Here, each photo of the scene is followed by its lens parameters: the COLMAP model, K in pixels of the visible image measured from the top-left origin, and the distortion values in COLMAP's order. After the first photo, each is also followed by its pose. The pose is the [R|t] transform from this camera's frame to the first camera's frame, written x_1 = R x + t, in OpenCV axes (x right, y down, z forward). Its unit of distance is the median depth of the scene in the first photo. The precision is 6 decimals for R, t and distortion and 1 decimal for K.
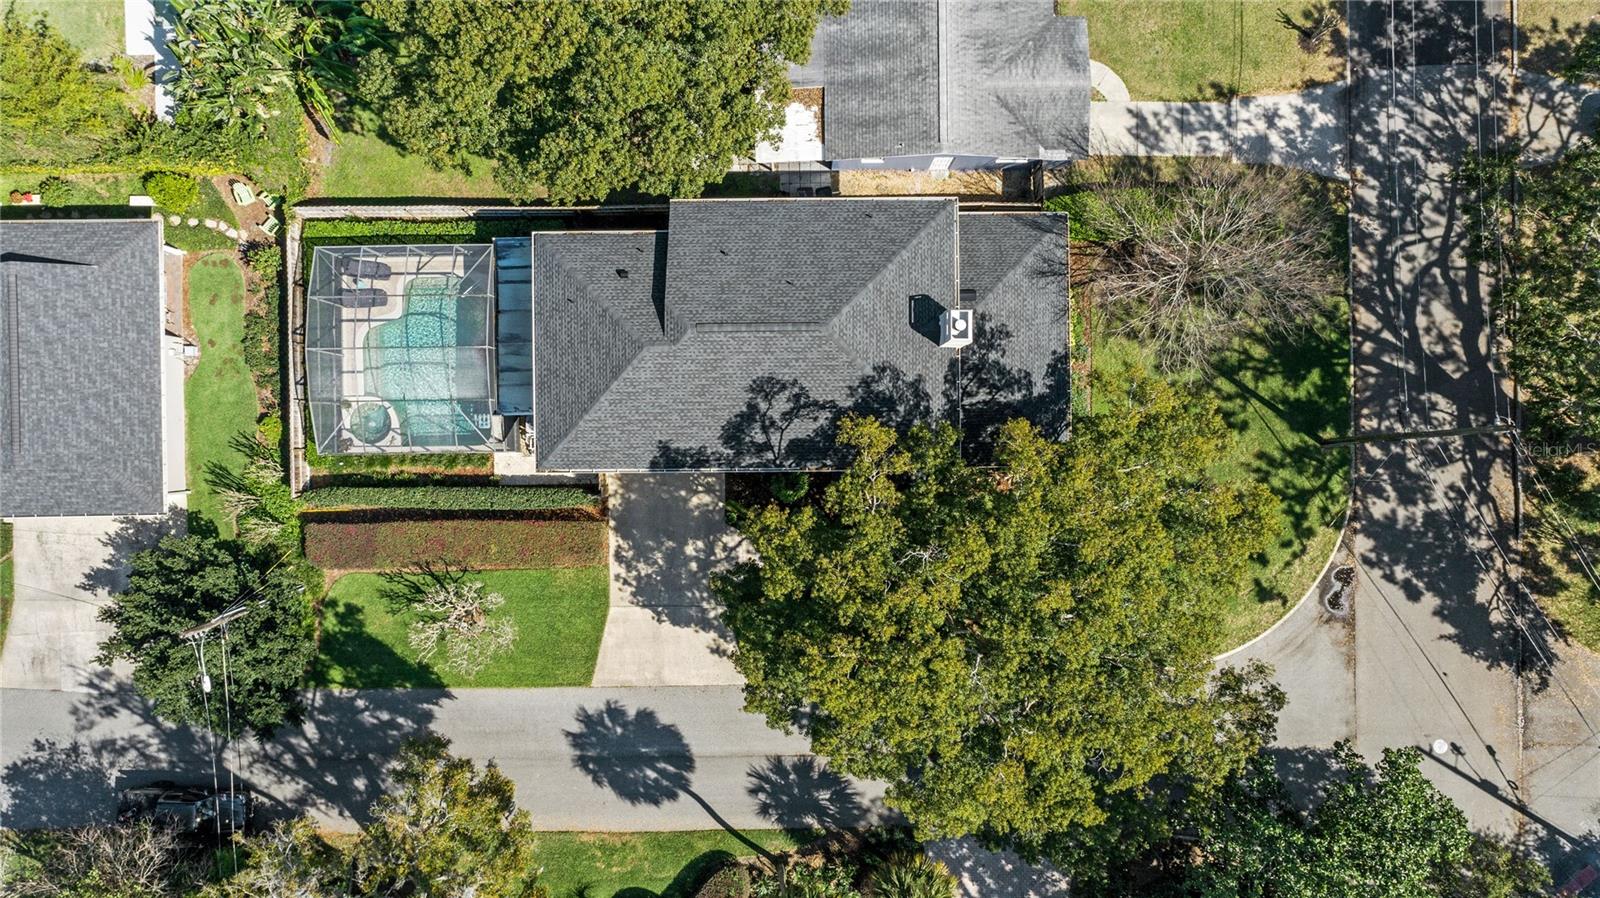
lens RADIAL K [[1080.1, 0, 795.5], [0, 1080.1, 435.7], [0, 0, 1]] dist [0.000081, 0.003719]
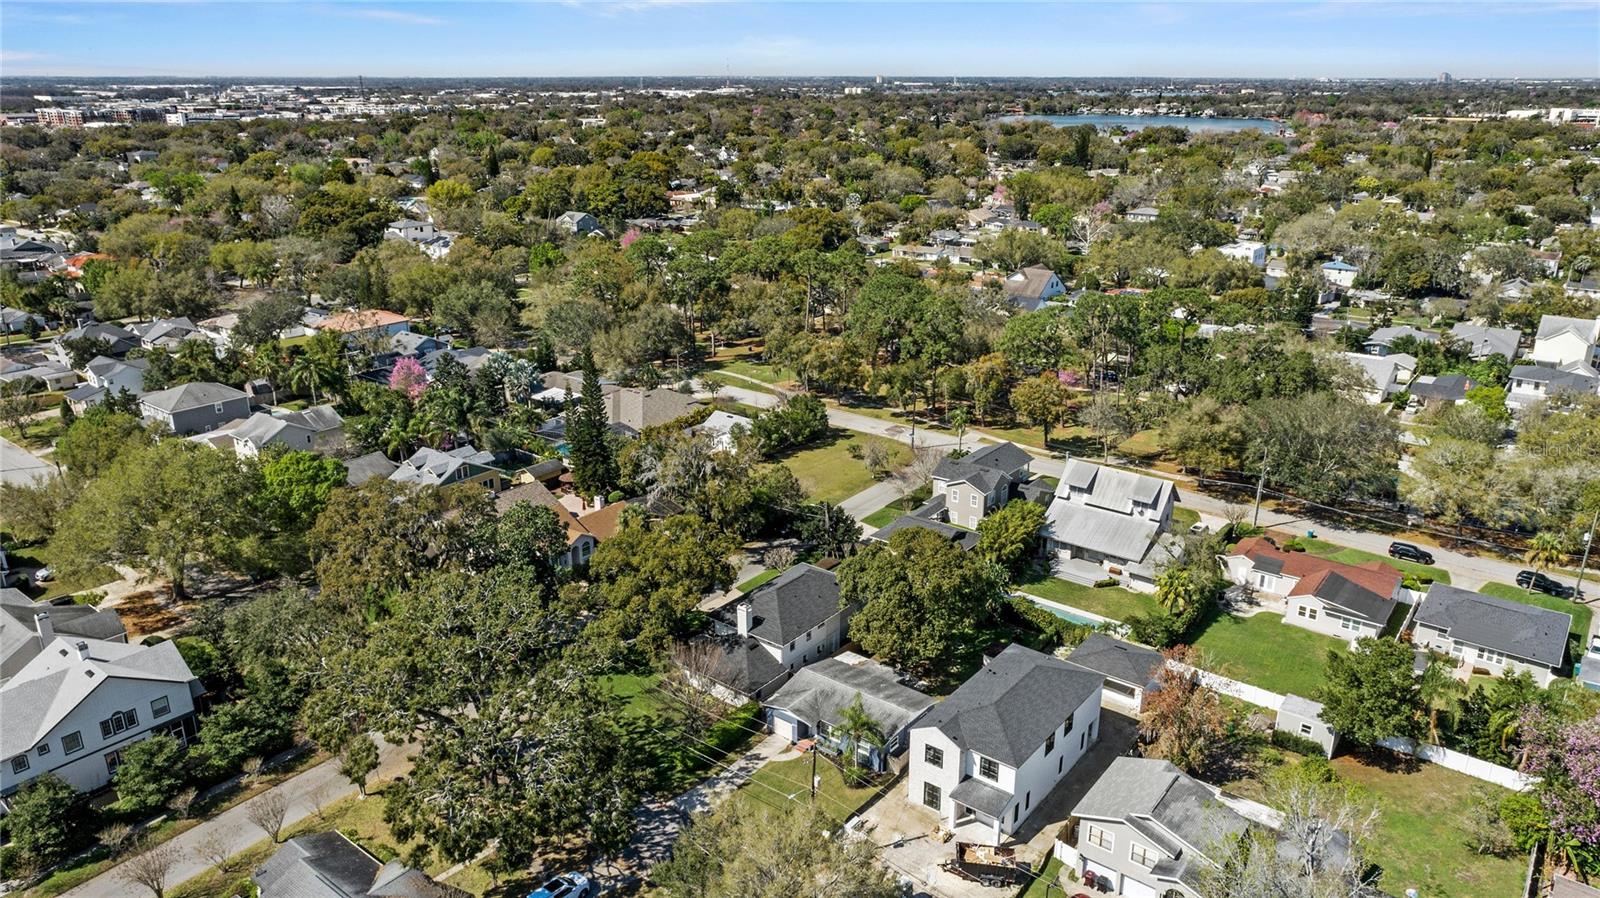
lens RADIAL K [[1069.6, 0, 780.3], [0, 1069.6, 451.2], [0, 0, 1]] dist [-0.000699, 0.005935]
pose [[-0.638742, 0.254033, -0.726275, 1.628320], [-0.769384, -0.201687, 0.606111, -1.442492], [0.007492, 0.945933, 0.324275, -0.216062]]
